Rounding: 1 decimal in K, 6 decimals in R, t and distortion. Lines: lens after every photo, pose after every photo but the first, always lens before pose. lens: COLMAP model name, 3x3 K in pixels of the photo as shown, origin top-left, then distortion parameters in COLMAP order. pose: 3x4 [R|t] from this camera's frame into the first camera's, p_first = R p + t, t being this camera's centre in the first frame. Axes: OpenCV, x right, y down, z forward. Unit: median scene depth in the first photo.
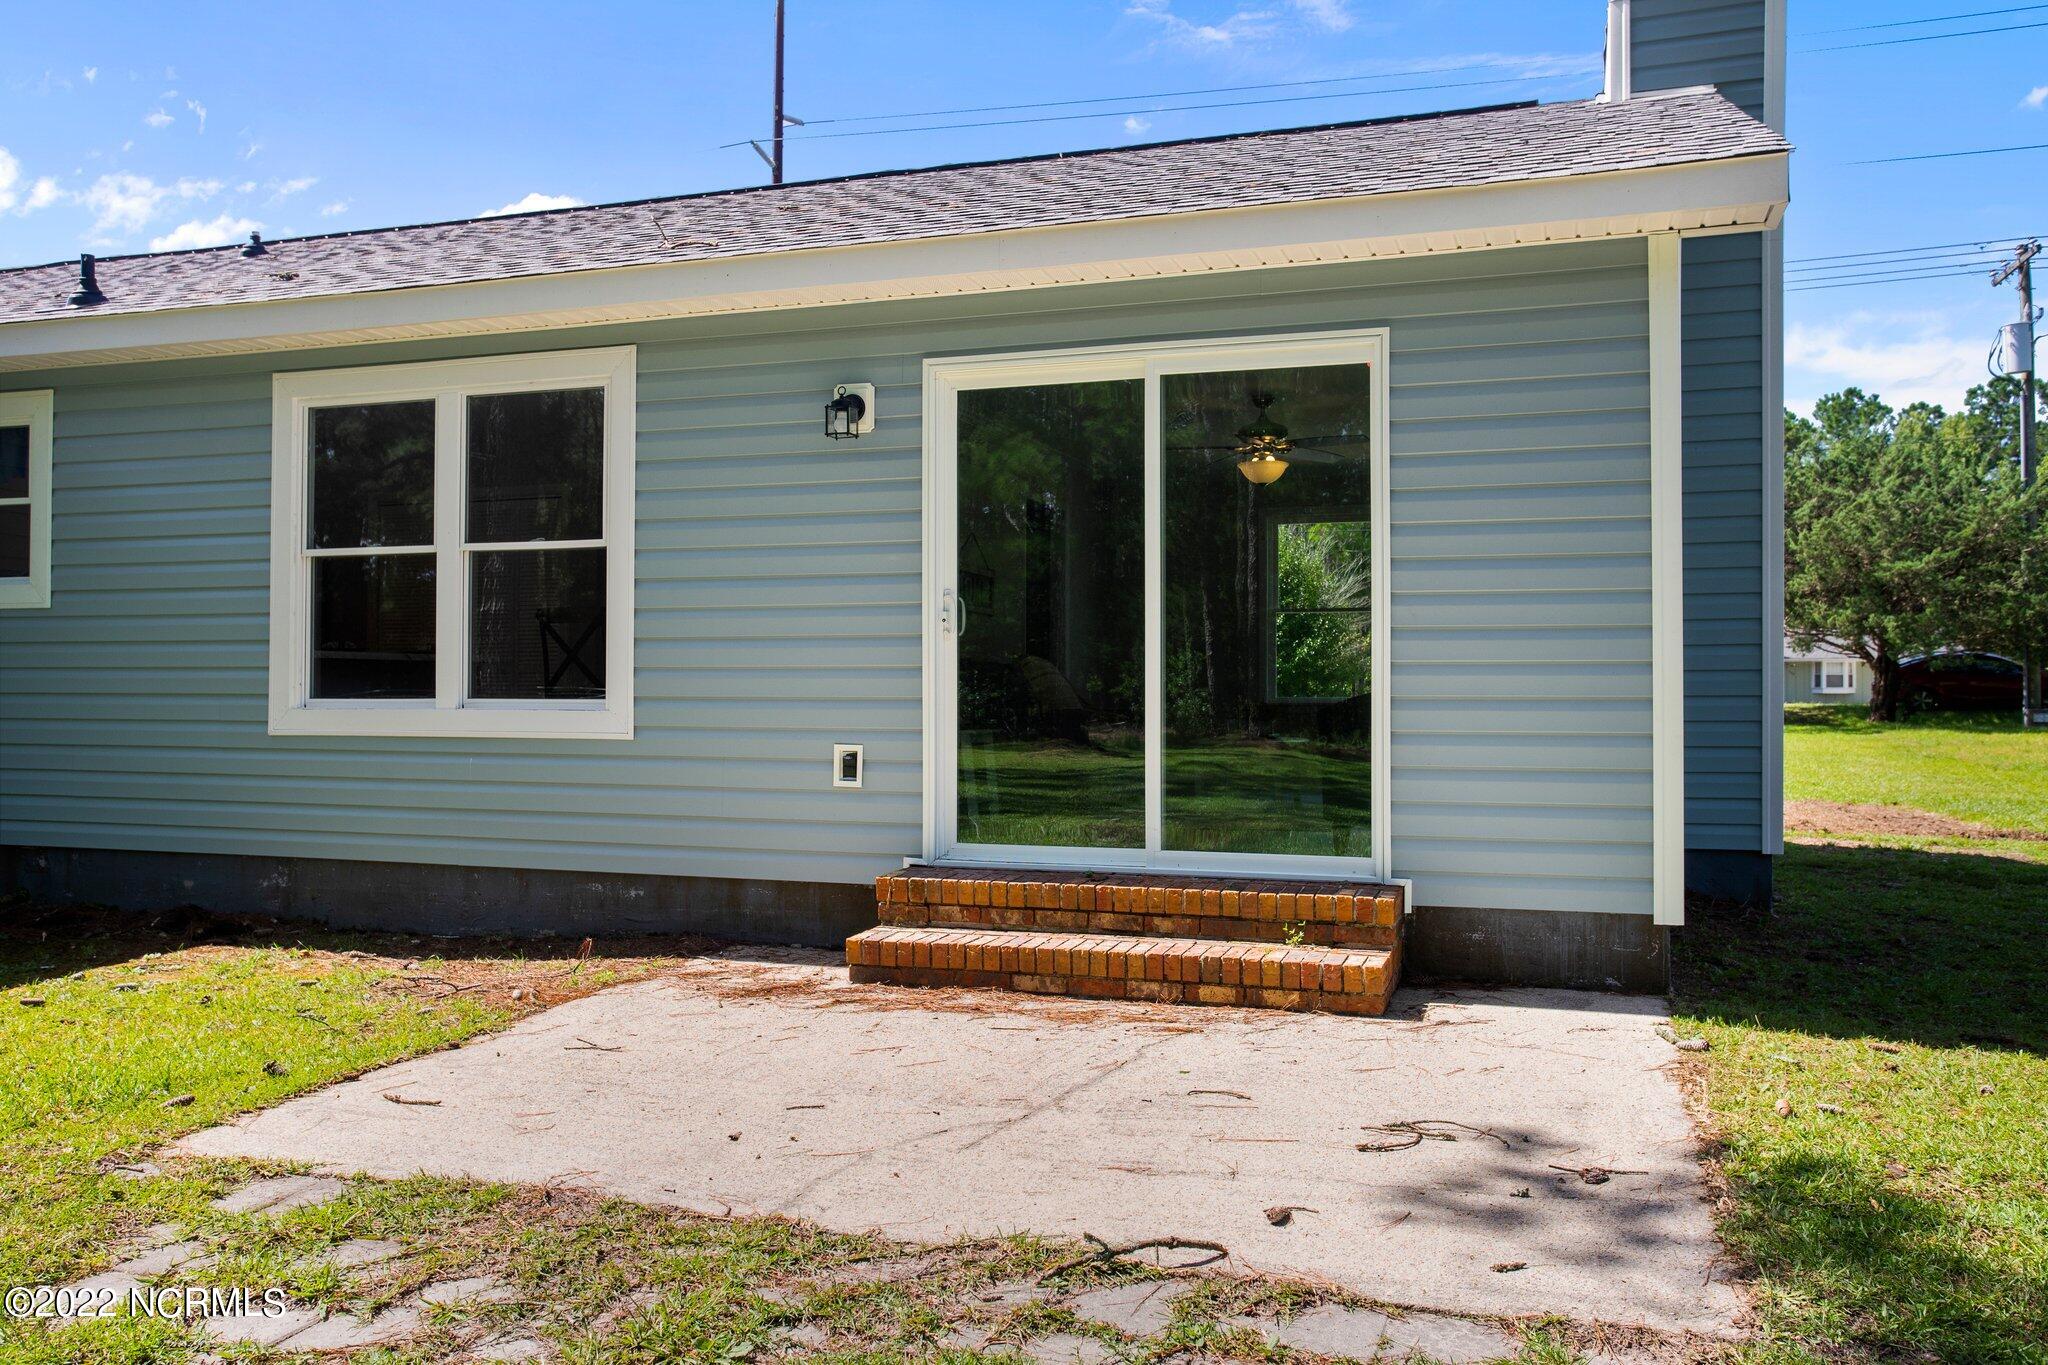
lens RADIAL K [[1632.5, 0, 1024.0], [0, 1632.5, 682.5], [0, 0, 1]] dist [-0.024243, 0.065207]
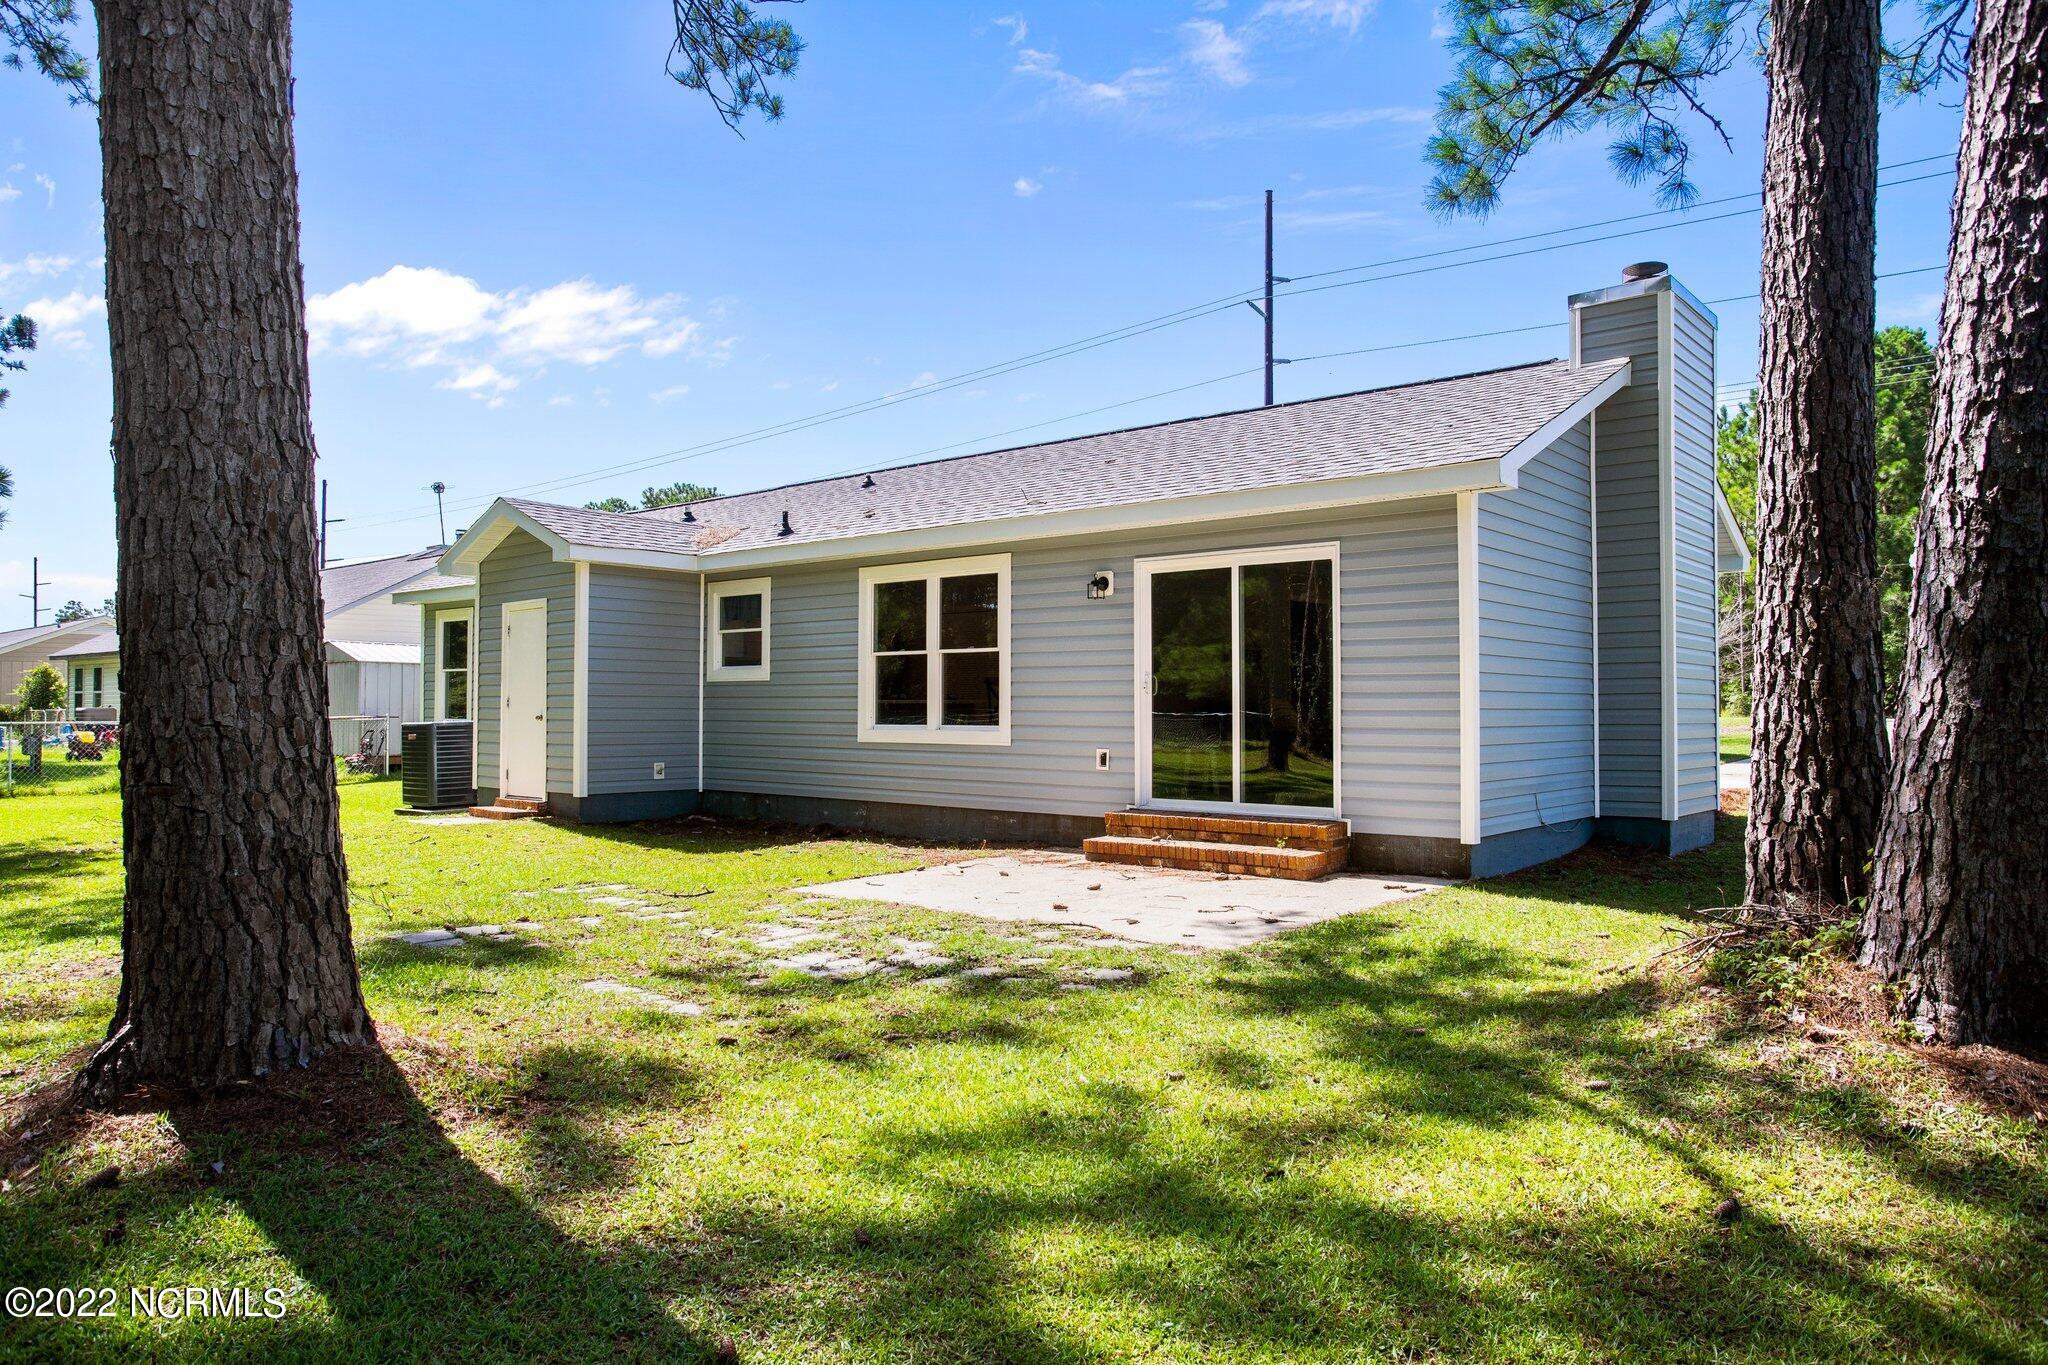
lens RADIAL K [[1358.8, 0, 1024.0], [0, 1358.8, 682.5], [0, 0, 1]] dist [-0.070395, 0.094795]
pose [[0.929644, -0.008672, -0.368357, 0.403833], [0.004028, 0.999902, -0.013375, -0.021095], [0.368437, 0.010950, 0.929588, -0.577404]]
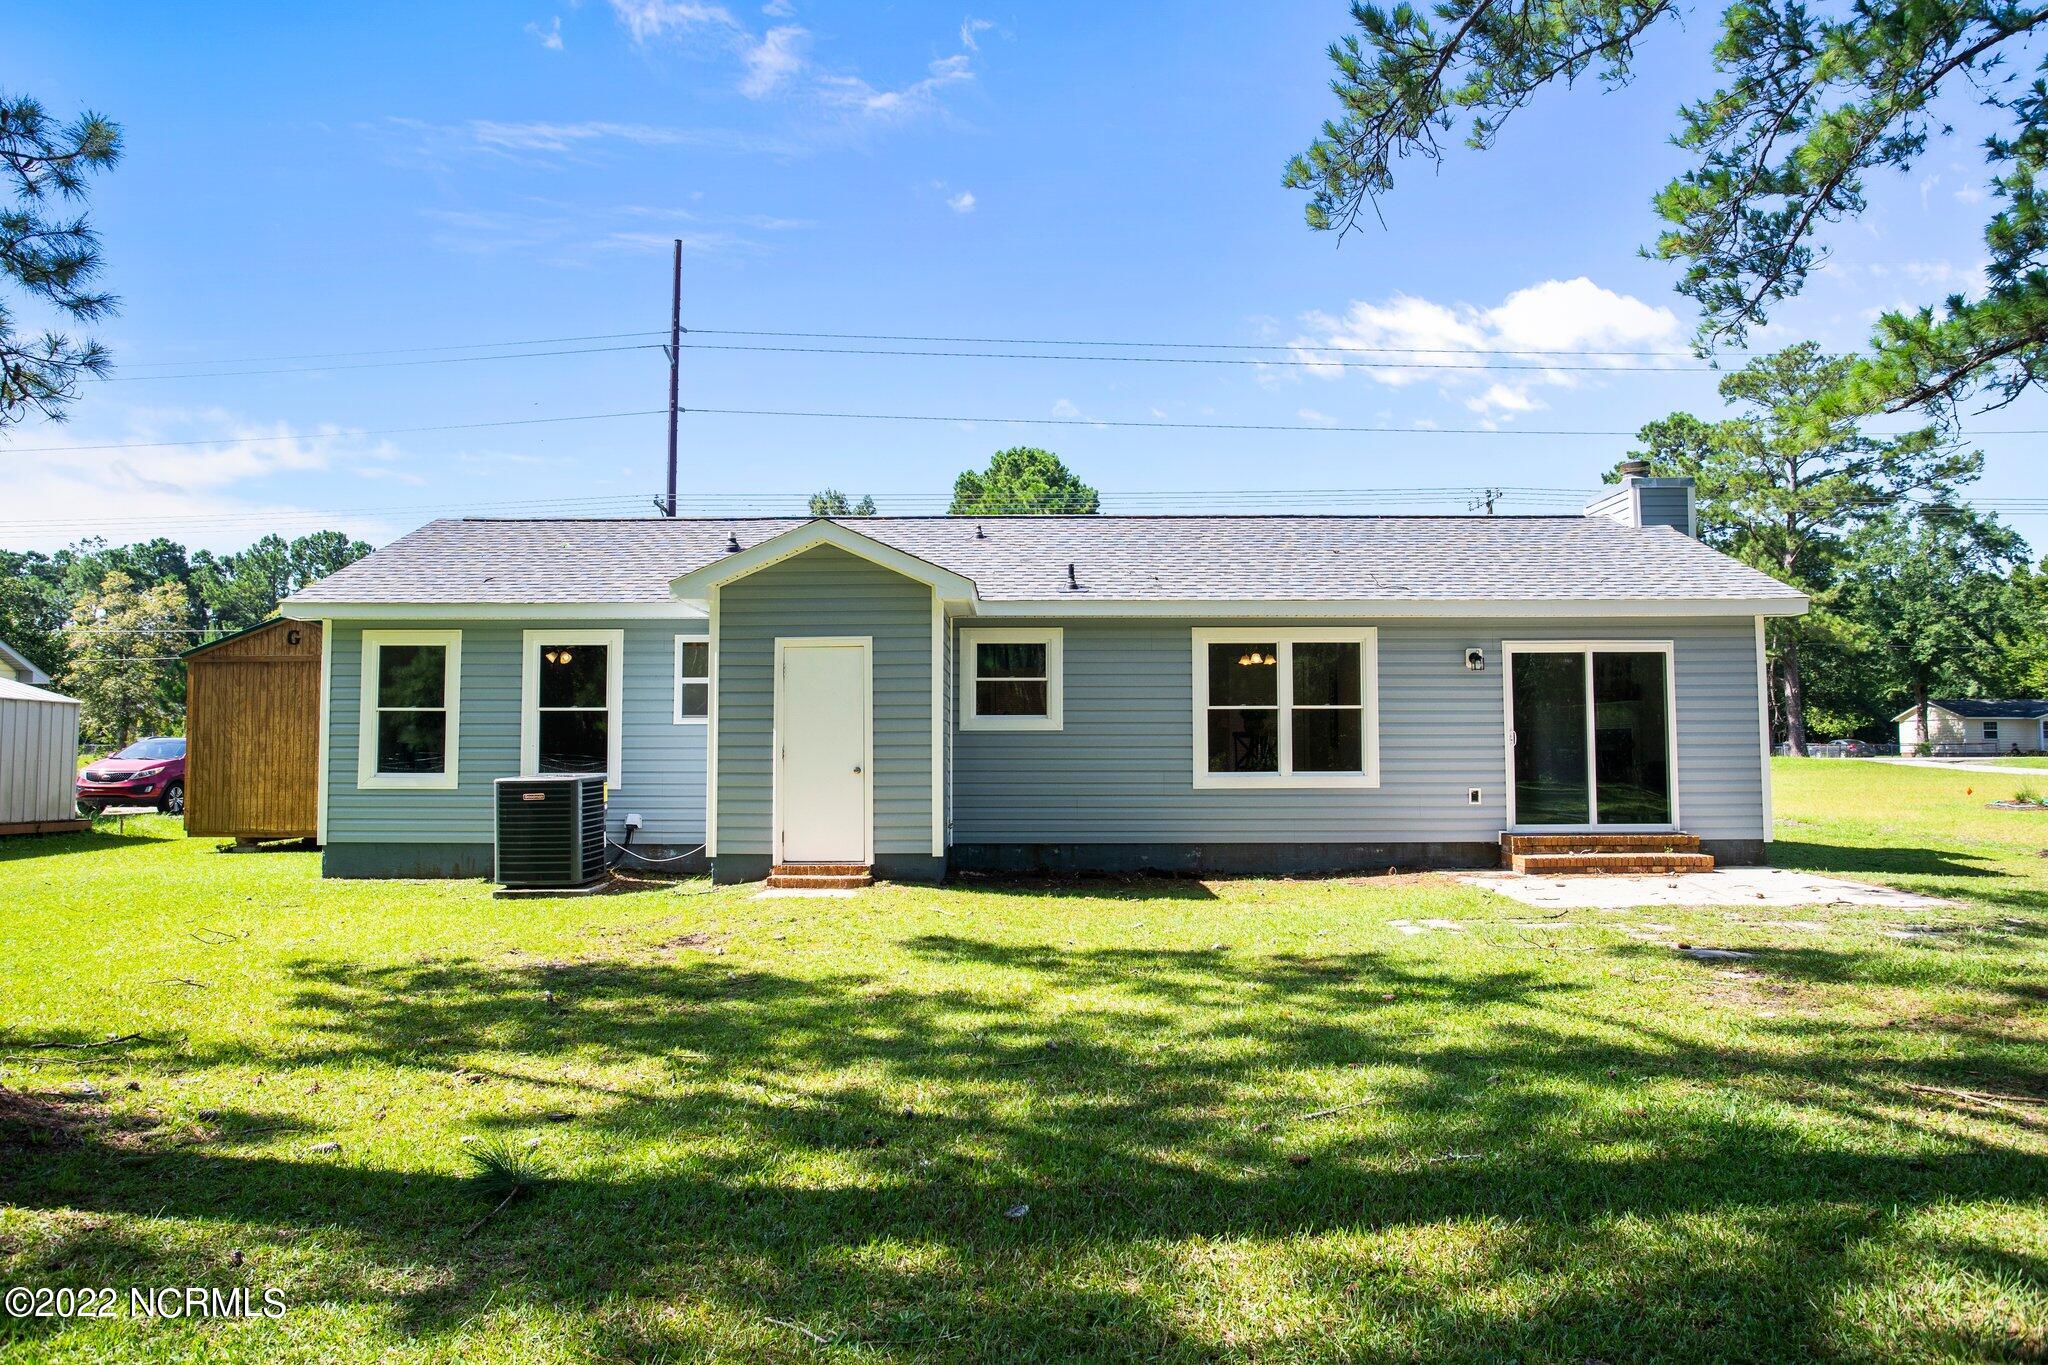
lens RADIAL K [[1358.8, 0, 1024.0], [0, 1358.8, 682.5], [0, 0, 1]] dist [-0.070395, 0.094795]
pose [[0.946373, 0.011693, 0.322865, -1.401002], [0.002787, 0.999012, -0.044348, -0.034339], [-0.323065, 0.042870, 0.945405, -0.754219]]
